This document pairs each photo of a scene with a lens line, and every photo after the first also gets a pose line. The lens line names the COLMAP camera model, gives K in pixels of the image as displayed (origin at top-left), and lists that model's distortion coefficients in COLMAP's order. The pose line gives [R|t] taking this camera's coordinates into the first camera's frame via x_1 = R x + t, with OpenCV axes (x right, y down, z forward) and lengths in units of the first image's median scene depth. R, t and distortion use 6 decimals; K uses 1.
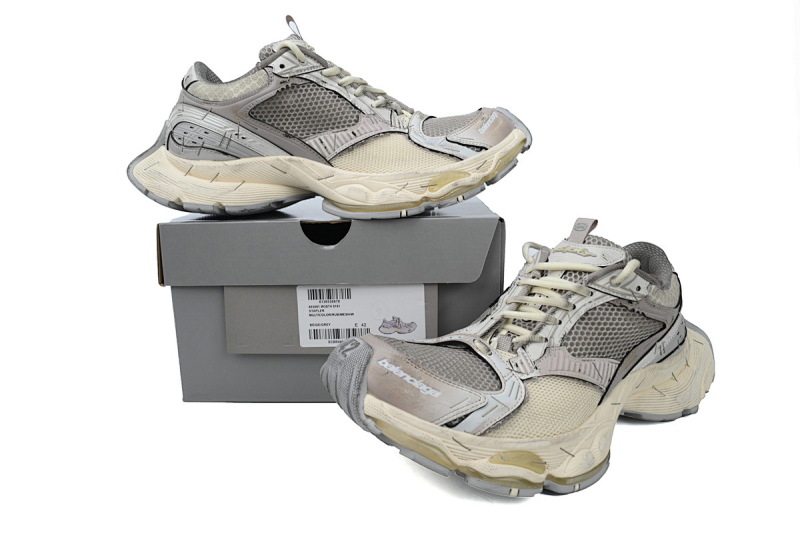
lens RADIAL K [[622.7, 0, 400.0], [0, 622.7, 266.5], [0, 0, 1]] dist [-0.002424, -0.003509]
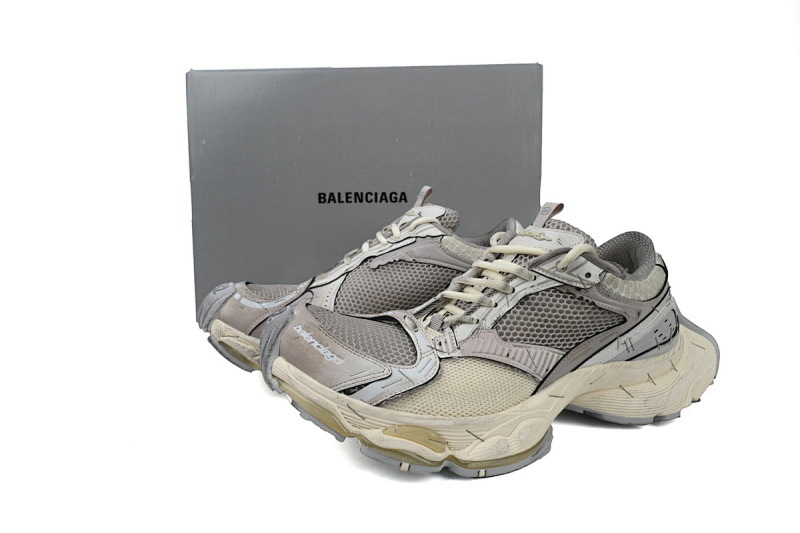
lens RADIAL K [[622.7, 0, 400.0], [0, 622.7, 266.5], [0, 0, 1]] dist [-0.002424, -0.003509]
pose [[0.966947, 0.048199, -0.250380, 0.354553], [-0.051791, 0.998628, -0.007775, 0.045461], [0.249661, 0.020485, 0.968116, 0.026509]]
